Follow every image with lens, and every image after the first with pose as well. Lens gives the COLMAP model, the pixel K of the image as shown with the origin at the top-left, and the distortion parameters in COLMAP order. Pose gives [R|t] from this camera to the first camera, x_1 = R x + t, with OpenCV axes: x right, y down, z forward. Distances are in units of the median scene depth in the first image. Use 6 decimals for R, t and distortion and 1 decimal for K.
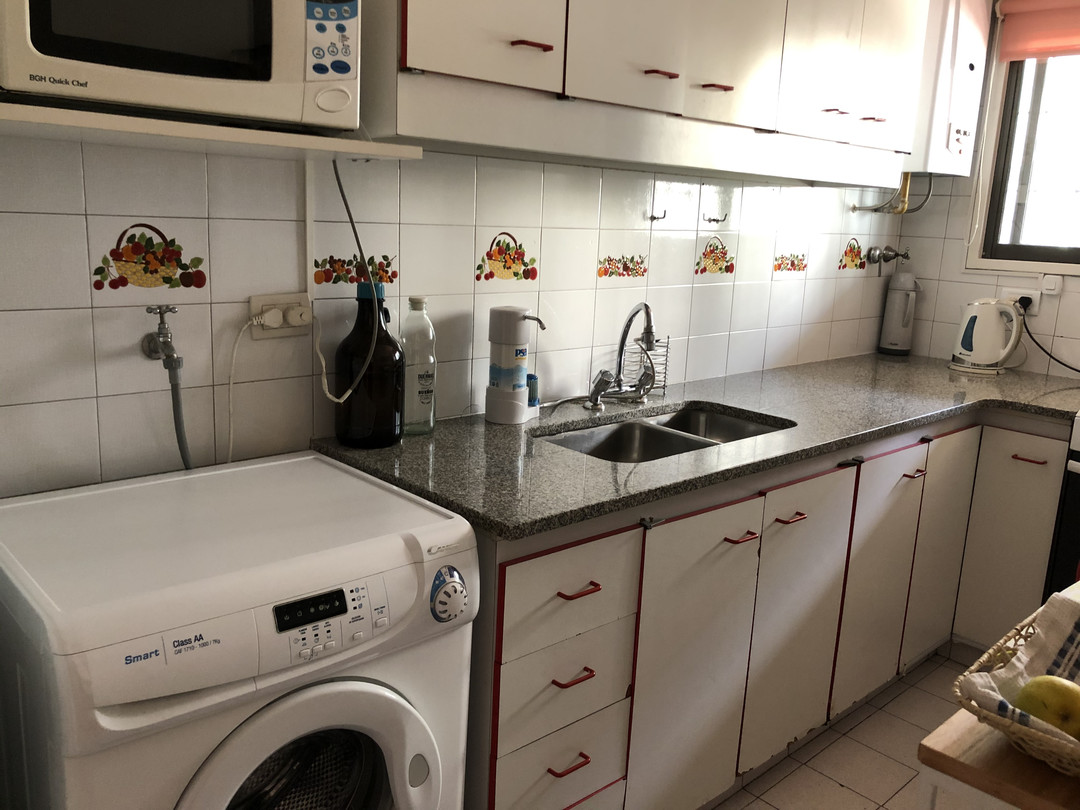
lens RADIAL K [[877.9, 0, 538.0], [0, 877.9, 403.6], [0, 0, 1]] dist [0.000503, -0.012024]
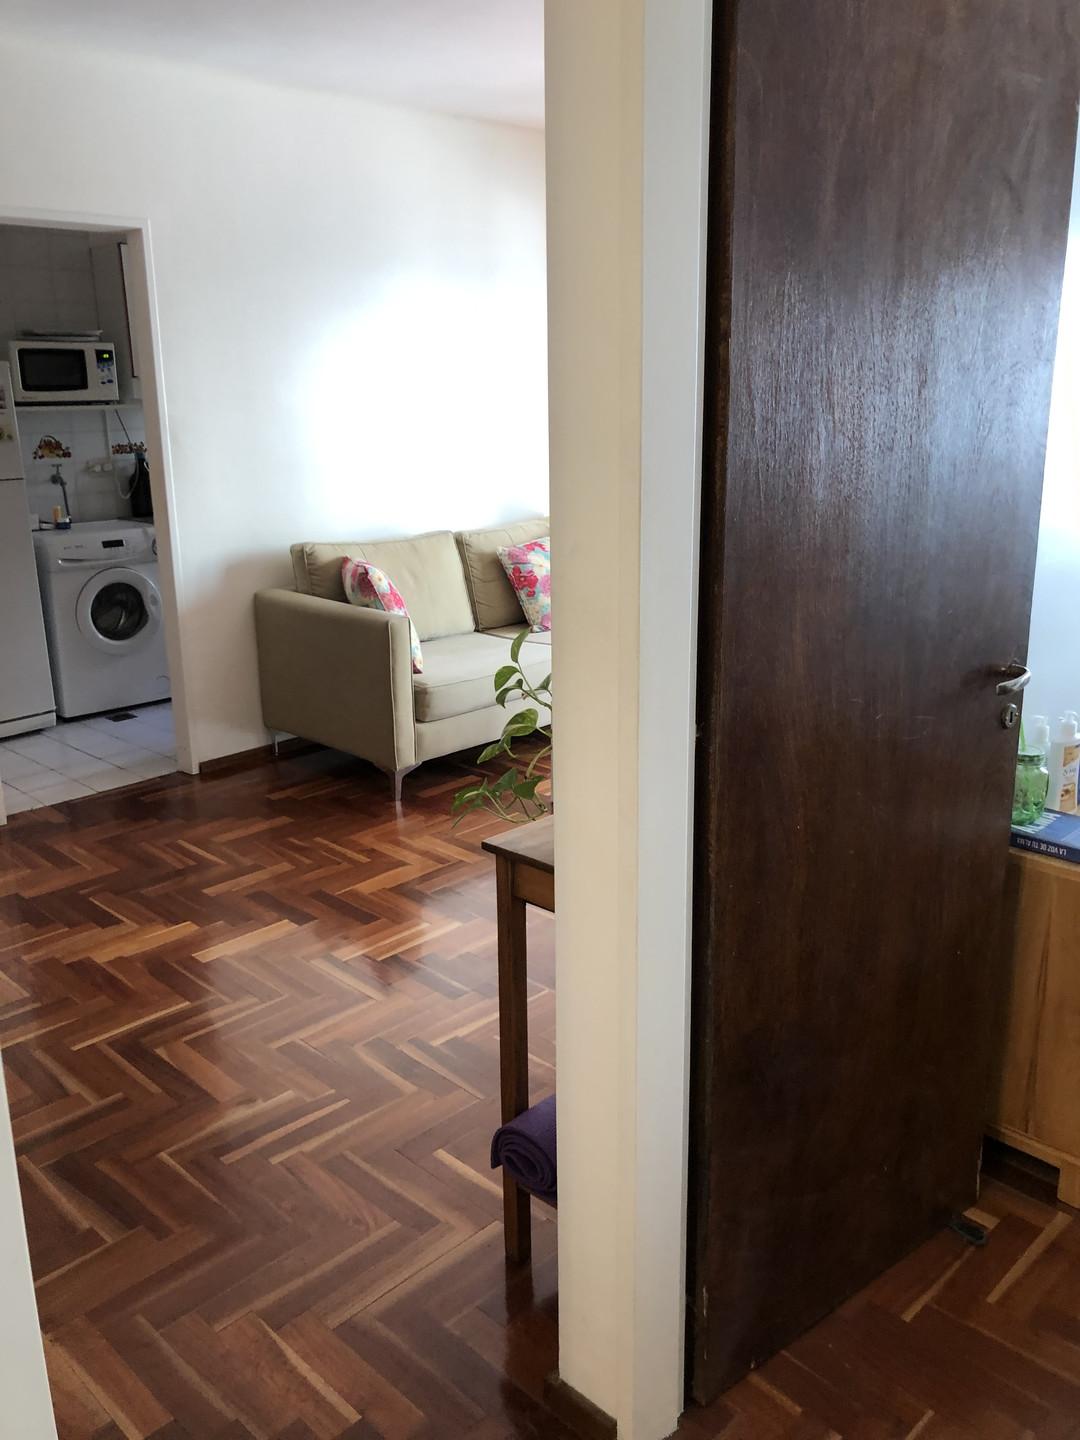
lens RADIAL K [[1170.5, 0, 528.6], [0, 1170.5, 717.9], [0, 0, 1]] dist [0.000503, -0.012024]
pose [[0.997441, -0.067620, 0.023218, 0.948018], [0.065954, 0.995620, 0.066269, 0.554088], [-0.027597, -0.064568, 0.997532, -2.866667]]
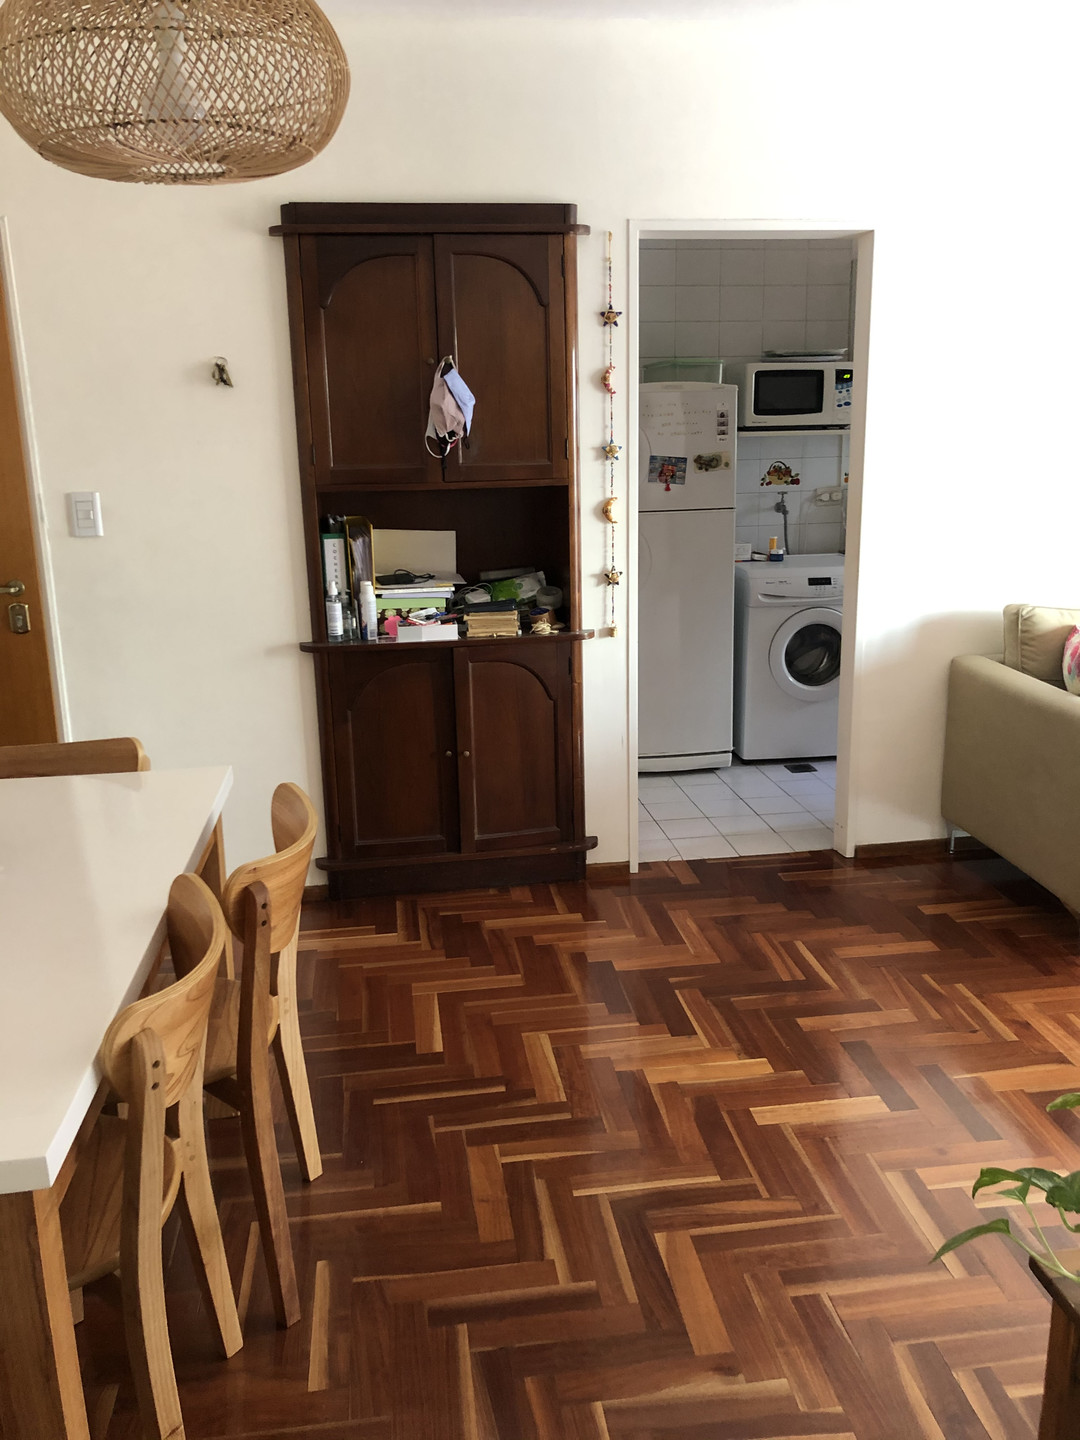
lens RADIAL K [[1170.5, 0, 548.1], [0, 1170.5, 715.0], [0, 0, 1]] dist [0.000503, -0.012024]
pose [[0.824297, 0.079563, -0.560540, 1.037026], [-0.062310, 0.996811, 0.049858, 0.434972], [0.562719, -0.006170, 0.826625, -2.362158]]
